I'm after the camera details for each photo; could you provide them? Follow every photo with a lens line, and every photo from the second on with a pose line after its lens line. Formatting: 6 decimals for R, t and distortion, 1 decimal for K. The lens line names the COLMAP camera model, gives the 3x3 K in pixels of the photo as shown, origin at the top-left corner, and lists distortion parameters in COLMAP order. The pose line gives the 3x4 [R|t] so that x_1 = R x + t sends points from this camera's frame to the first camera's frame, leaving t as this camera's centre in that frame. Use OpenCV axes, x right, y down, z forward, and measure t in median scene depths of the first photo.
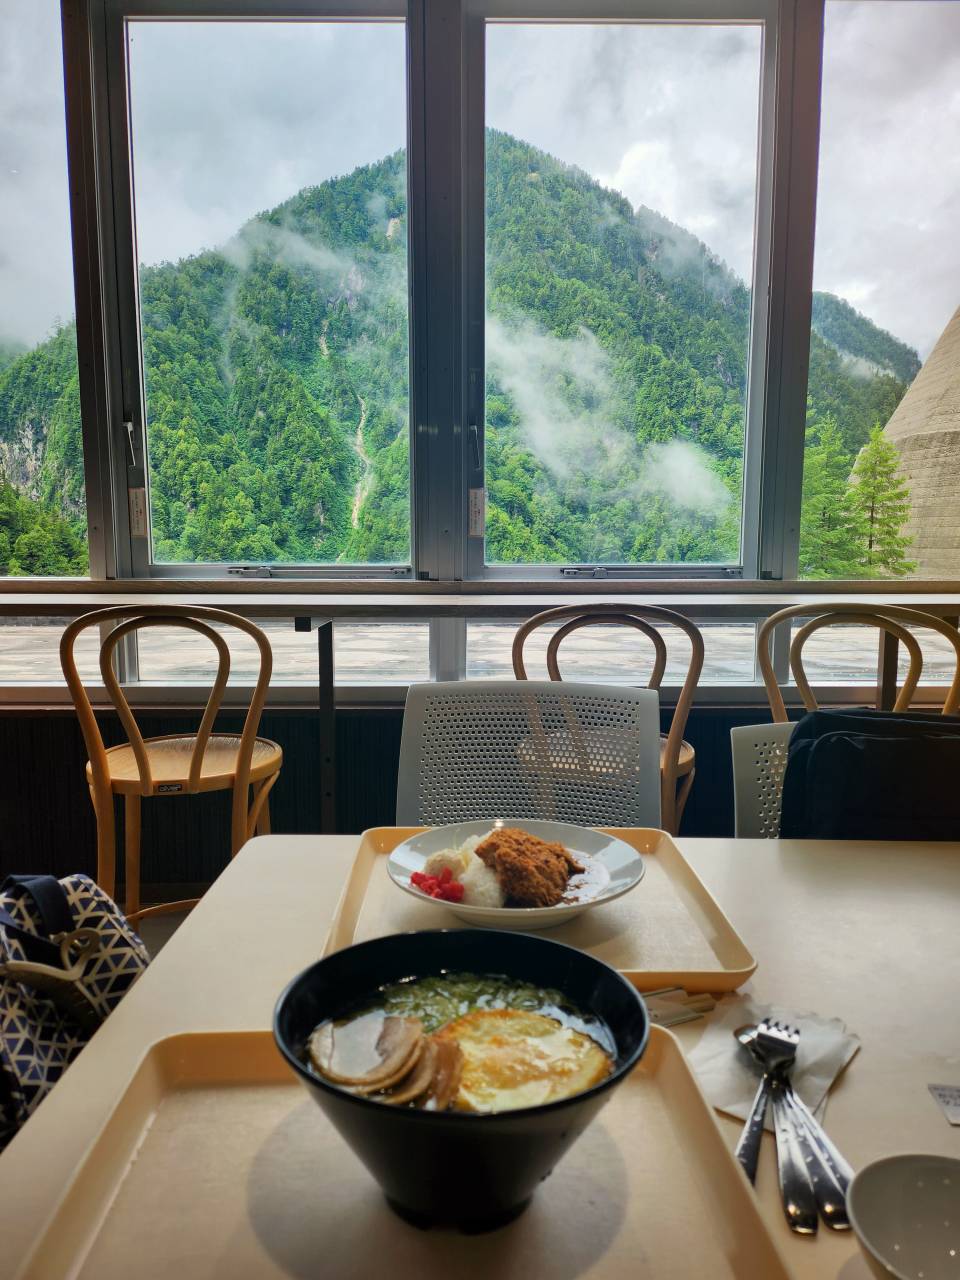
lens RADIAL K [[920.0, 0, 480.0], [0, 920.0, 640.0], [0, 0, 1]] dist [0.046021, -0.001260]
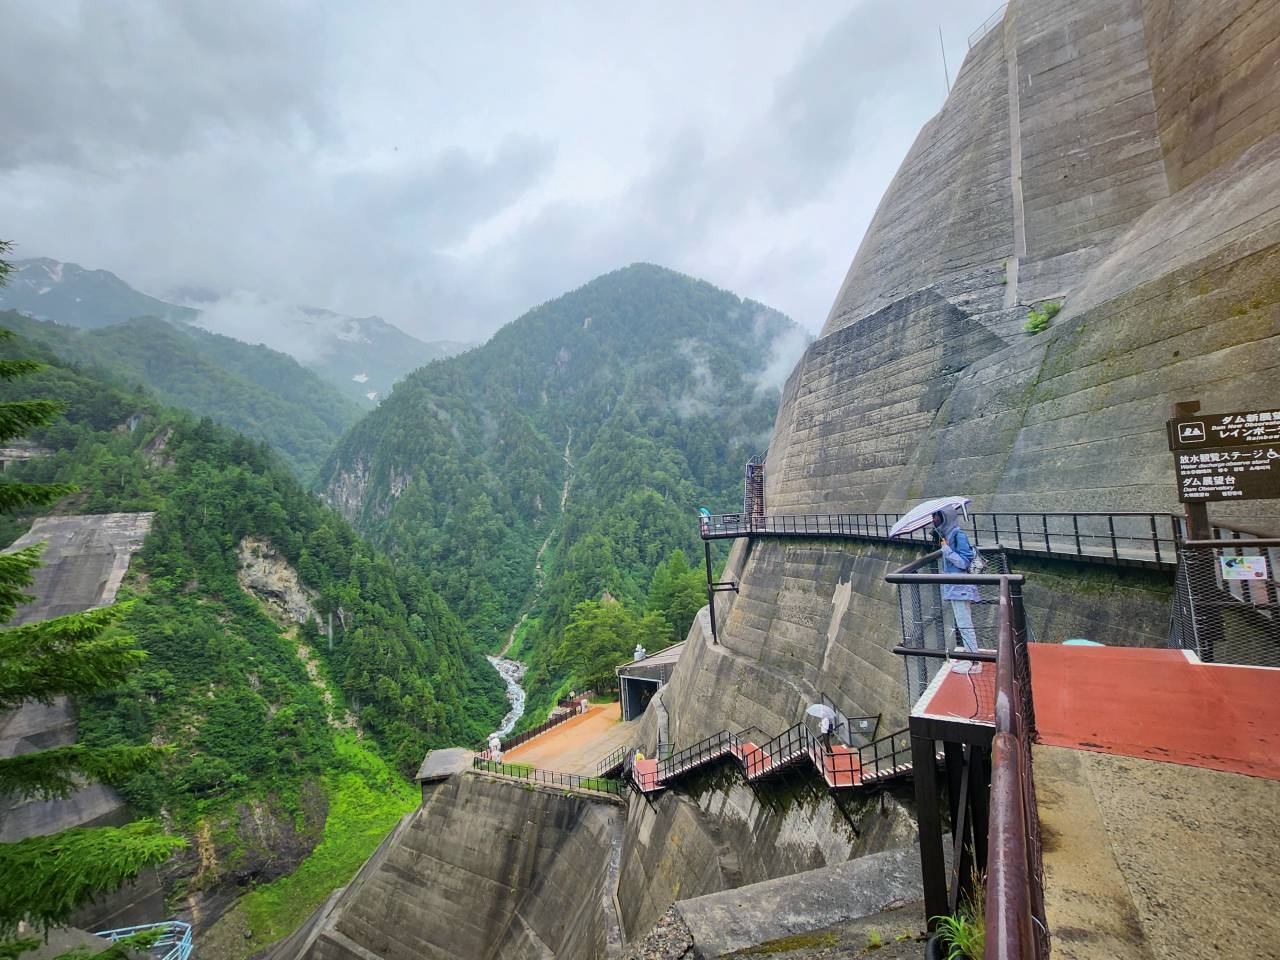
lens RADIAL K [[583.7, 0, 639.0], [0, 583.7, 463.3], [0, 0, 1]] dist [-0.001546, -0.000090]
pose [[0.994405, -0.074716, -0.074673, 0.061343], [0.058498, 0.978115, -0.199672, -0.004023], [0.087957, 0.194187, 0.977013, 0.089416]]
